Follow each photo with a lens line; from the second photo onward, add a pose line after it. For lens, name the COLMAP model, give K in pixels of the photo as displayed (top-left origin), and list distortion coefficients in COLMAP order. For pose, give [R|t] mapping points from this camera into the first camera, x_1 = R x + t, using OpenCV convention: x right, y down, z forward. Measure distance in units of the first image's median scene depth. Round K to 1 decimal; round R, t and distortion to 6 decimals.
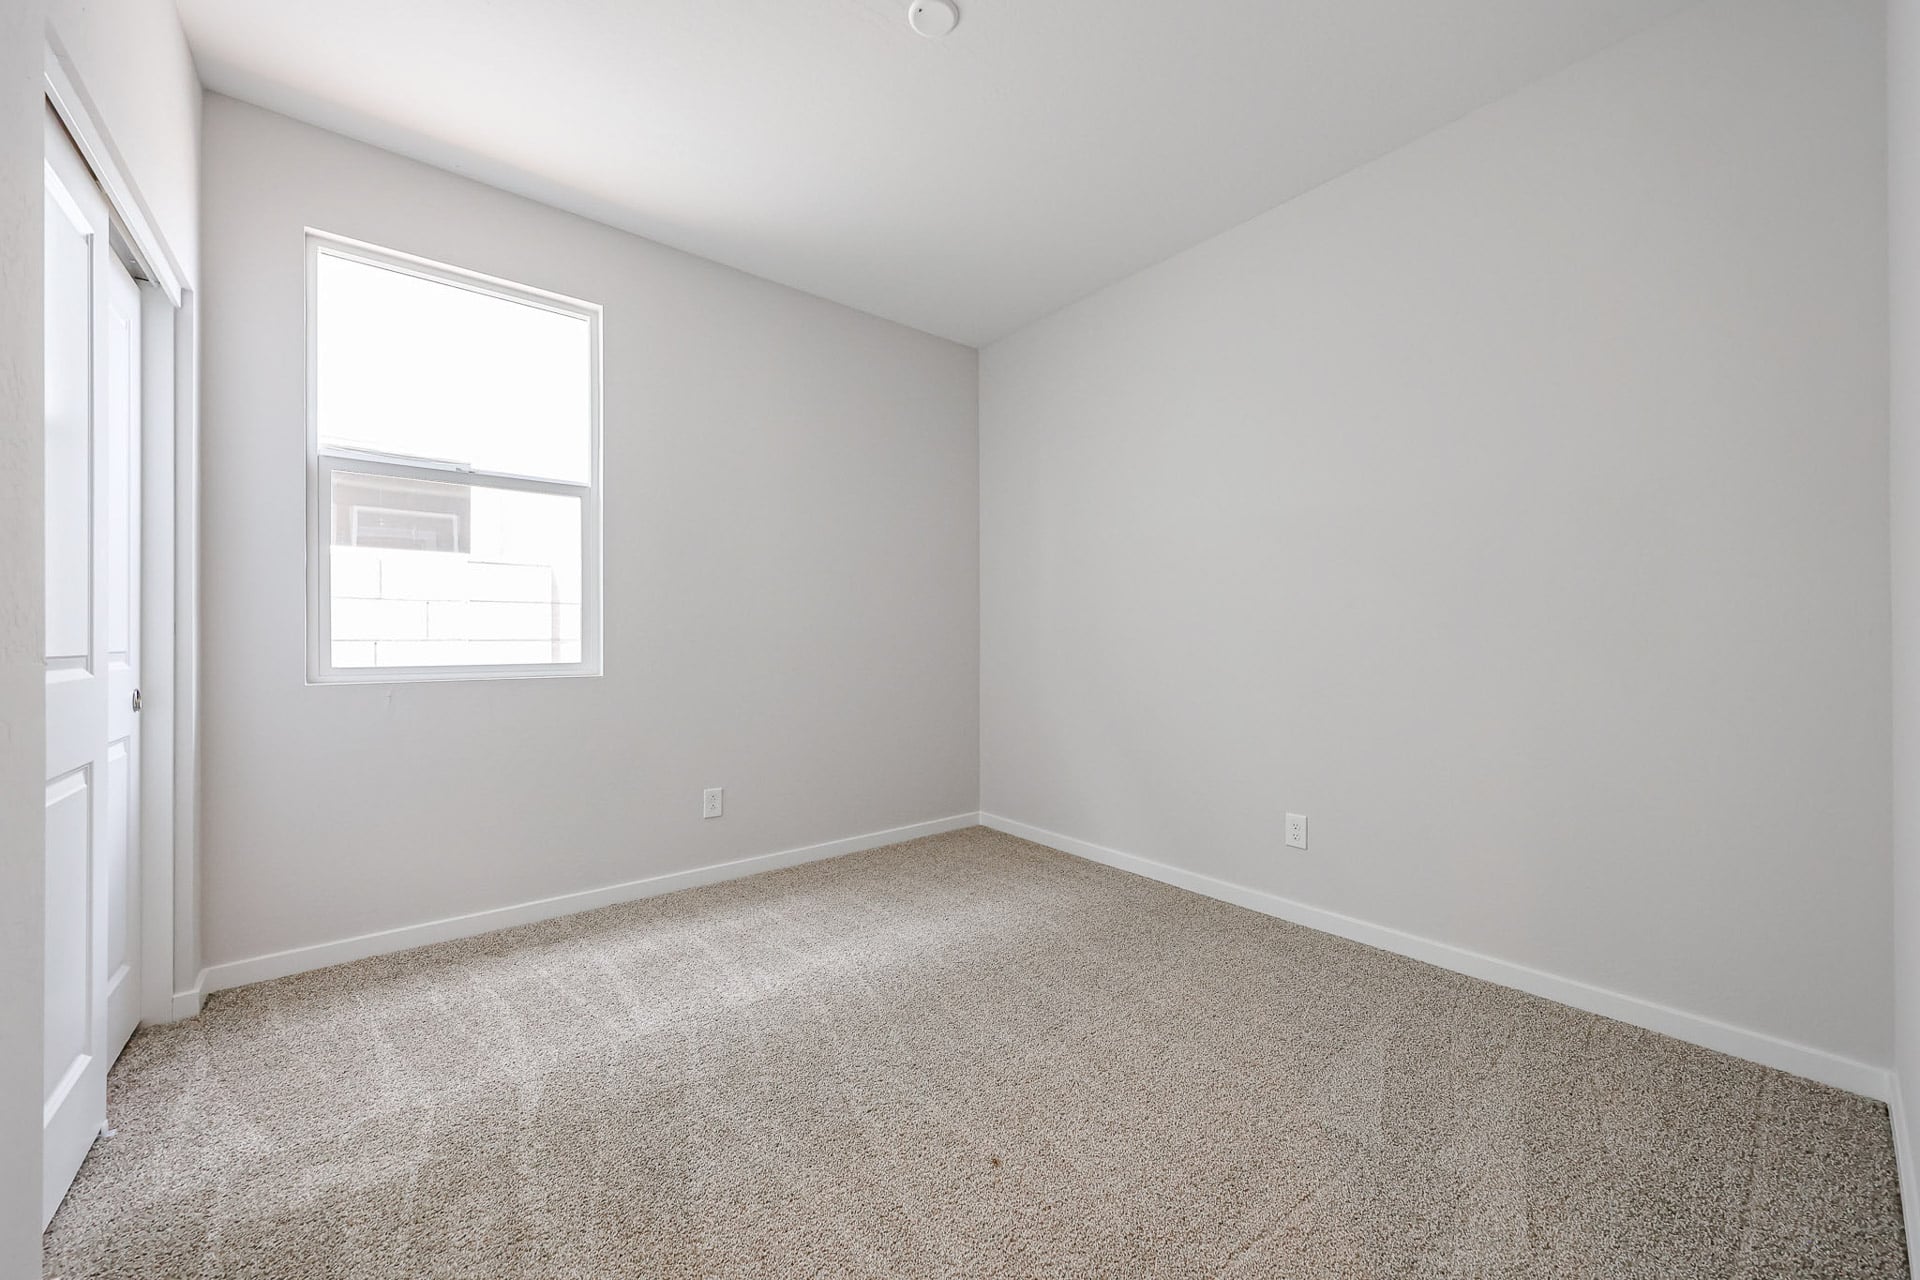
lens RADIAL K [[774.4, 0, 956.4], [0, 774.4, 636.8], [0, 0, 1]] dist [0.003054, 0.000252]
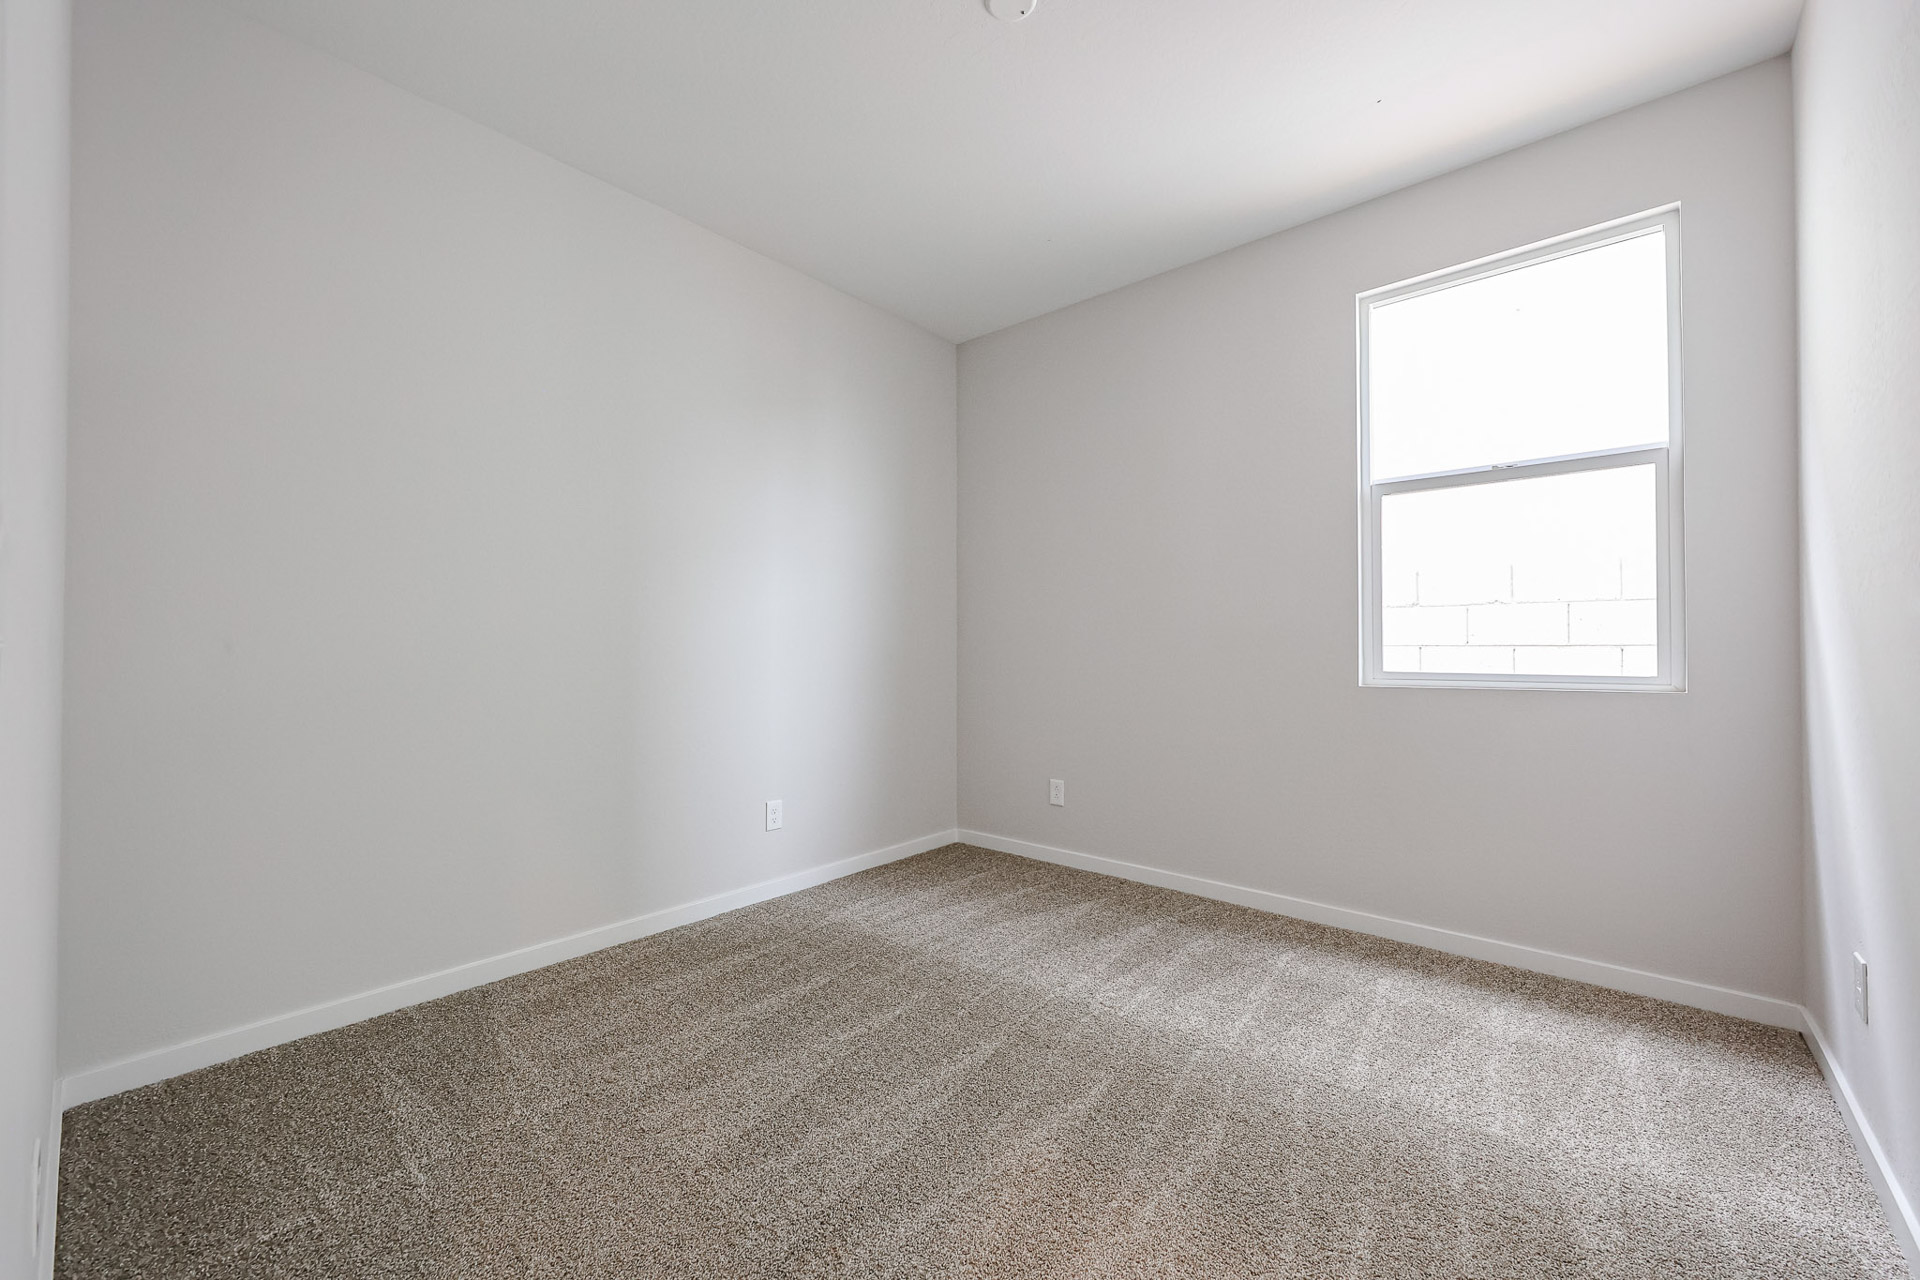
lens RADIAL K [[786.2, 0, 960.0], [0, 786.2, 640.0], [0, 0, 1]] dist [0.000038, -0.000063]
pose [[0.089276, -0.004879, -0.995995, 0.244205], [-0.003691, 0.999980, -0.005229, 0.002708], [0.996000, 0.004143, 0.089256, 0.249857]]
